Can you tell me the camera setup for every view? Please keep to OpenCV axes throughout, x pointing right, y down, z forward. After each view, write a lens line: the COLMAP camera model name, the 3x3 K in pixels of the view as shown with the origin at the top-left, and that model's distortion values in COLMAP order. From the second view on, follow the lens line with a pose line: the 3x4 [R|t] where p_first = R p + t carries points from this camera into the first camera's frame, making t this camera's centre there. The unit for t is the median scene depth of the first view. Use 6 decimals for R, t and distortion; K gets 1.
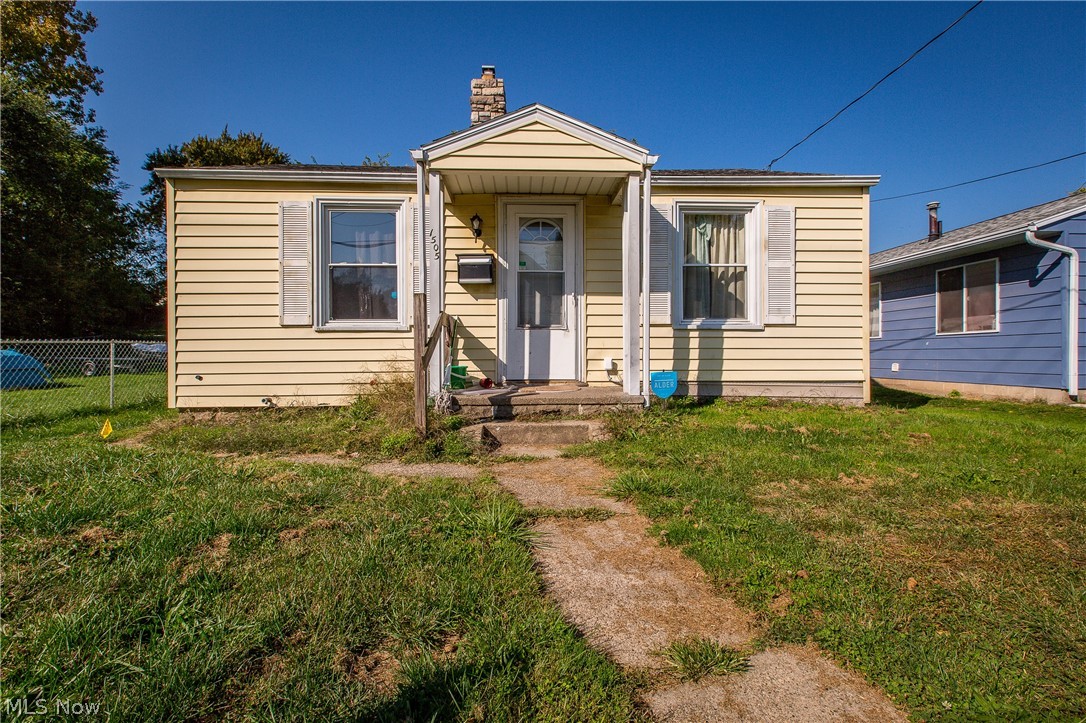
lens RADIAL K [[509.3, 0, 545.7], [0, 509.3, 368.4], [0, 0, 1]] dist [-0.000270, 0.001412]
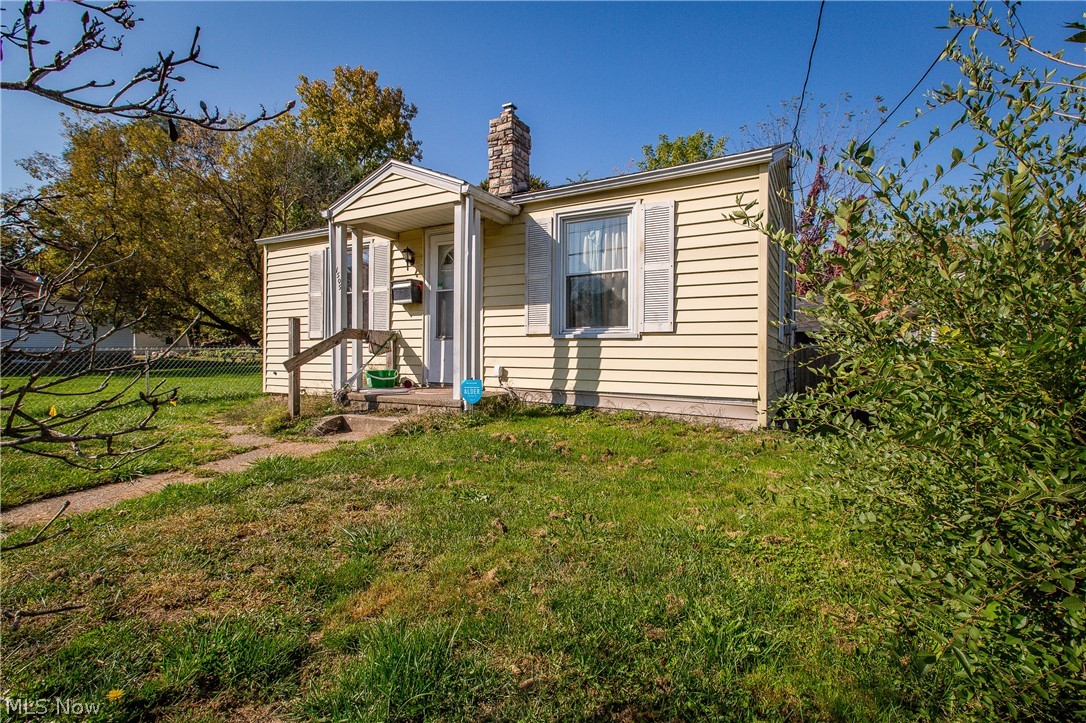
lens RADIAL K [[509.3, 0, 528.9], [0, 509.3, 369.2], [0, 0, 1]] dist [-0.000270, 0.001412]
pose [[0.849889, 0.023042, -0.526458, 0.749497], [-0.024299, 0.999694, 0.004528, -0.019459], [0.526402, 0.008944, 0.850189, 0.104856]]
